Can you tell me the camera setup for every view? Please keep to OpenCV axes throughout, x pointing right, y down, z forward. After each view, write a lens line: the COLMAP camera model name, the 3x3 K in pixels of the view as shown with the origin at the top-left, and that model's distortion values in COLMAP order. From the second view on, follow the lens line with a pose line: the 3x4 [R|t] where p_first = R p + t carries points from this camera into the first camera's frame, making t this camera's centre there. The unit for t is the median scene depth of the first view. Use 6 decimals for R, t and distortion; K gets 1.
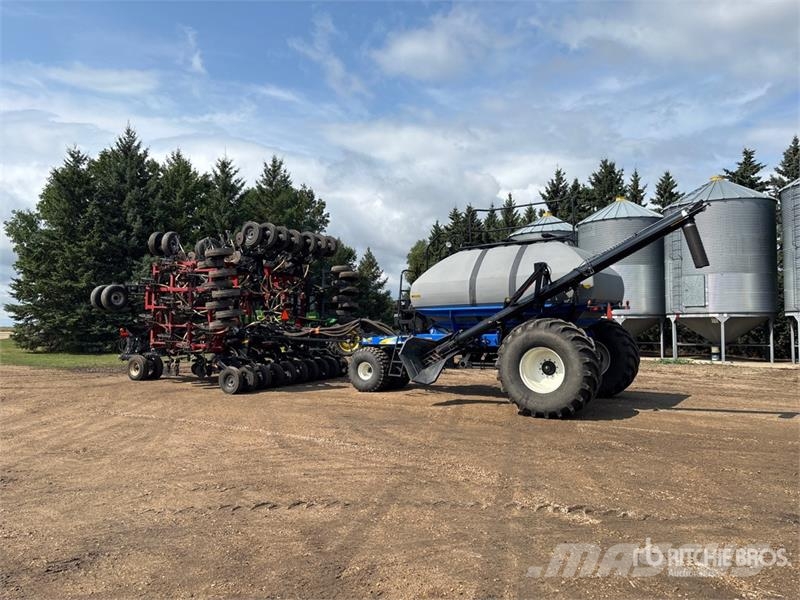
lens RADIAL K [[602.4, 0, 400.8], [0, 602.4, 299.0], [0, 0, 1]] dist [0.033994, -0.005641]
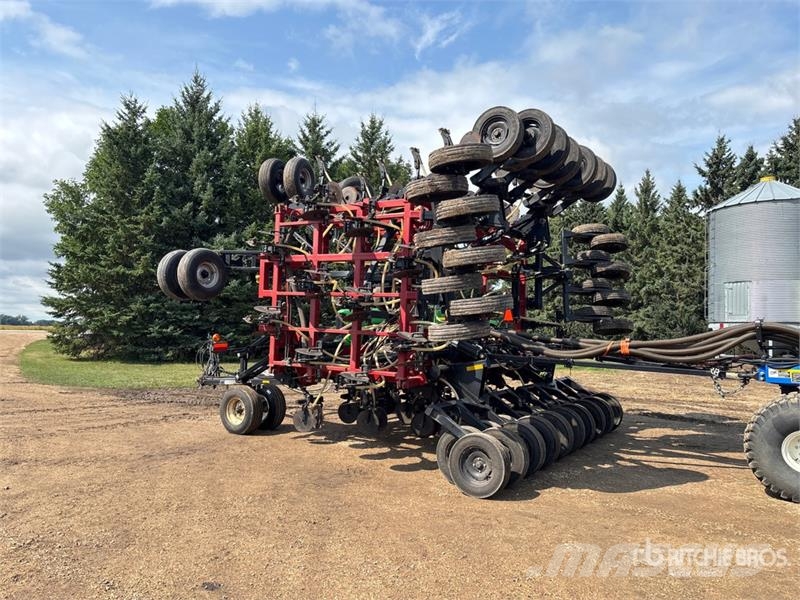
lens RADIAL K [[600.1, 0, 402.5], [0, 600.1, 302.7], [0, 0, 1]] dist [0.063161, -0.072044]
pose [[0.997611, 0.012199, -0.067999, -0.141042], [-0.012166, 0.999926, 0.000898, 0.010412], [0.068005, -0.000069, 0.997685, 0.264713]]
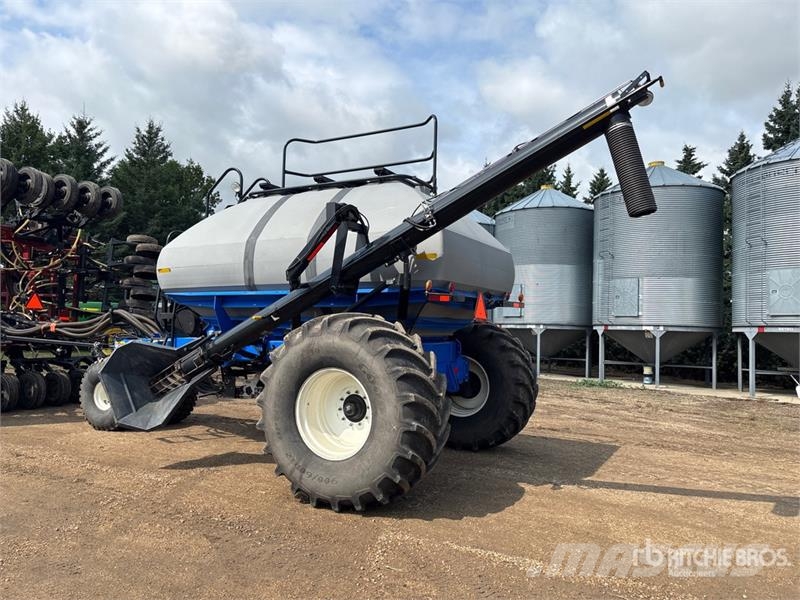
lens RADIAL K [[602.4, 0, 400.8], [0, 602.4, 299.0], [0, 0, 1]] dist [0.033994, -0.005641]
pose [[0.994871, 0.040764, 0.092573, 0.081905], [-0.039690, 0.999122, -0.013415, 0.008868], [-0.093039, 0.009672, 0.995615, 0.167257]]
